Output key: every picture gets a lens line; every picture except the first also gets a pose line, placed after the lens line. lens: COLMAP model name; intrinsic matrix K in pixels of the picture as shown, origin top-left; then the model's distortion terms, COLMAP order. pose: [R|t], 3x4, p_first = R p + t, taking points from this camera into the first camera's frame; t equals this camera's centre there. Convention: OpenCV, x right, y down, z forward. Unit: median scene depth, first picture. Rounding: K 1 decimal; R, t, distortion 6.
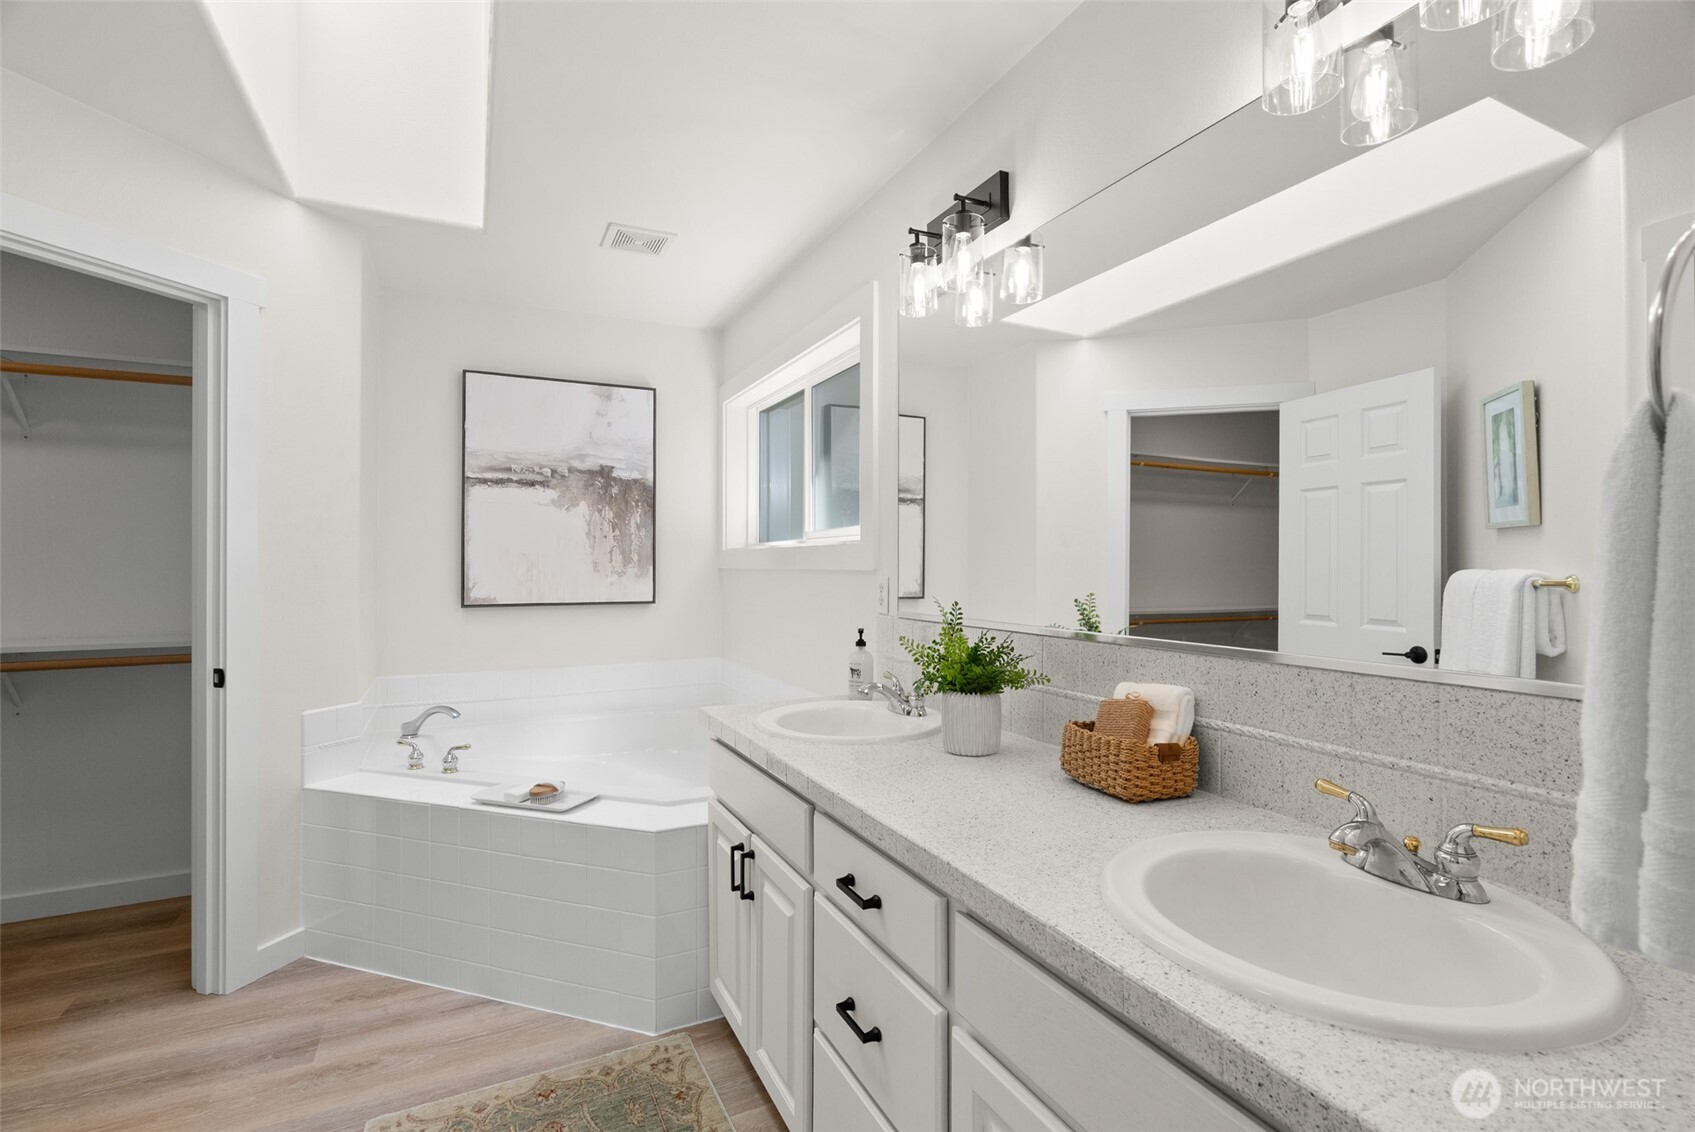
lens RADIAL K [[788.2, 0, 852.6], [0, 788.2, 563.4], [0, 0, 1]] dist [-0.005698, 0.003388]
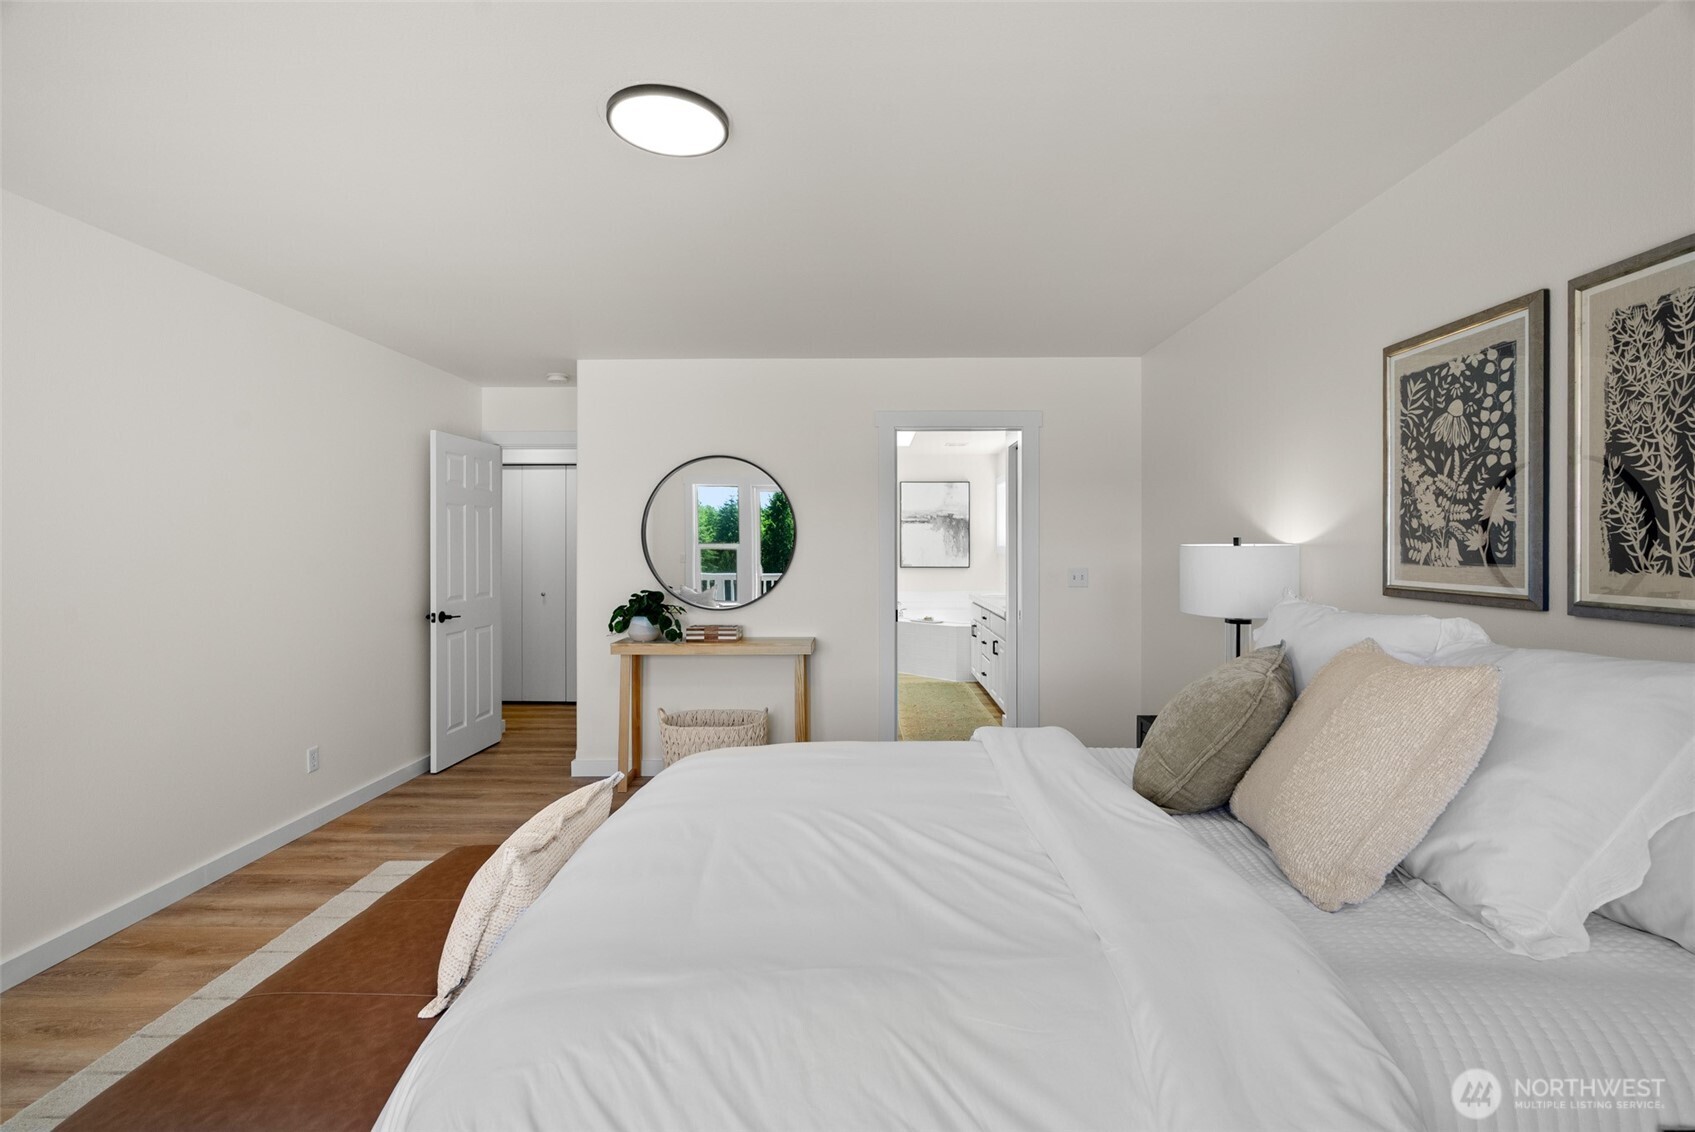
lens RADIAL K [[788.2, 0, 846.7], [0, 788.2, 551.6], [0, 0, 1]] dist [-0.005698, 0.003388]
pose [[0.885068, -0.001965, -0.465458, 0.580425], [0.006795, 0.999939, 0.008698, -0.024869], [0.465413, -0.010861, 0.885027, -1.427172]]
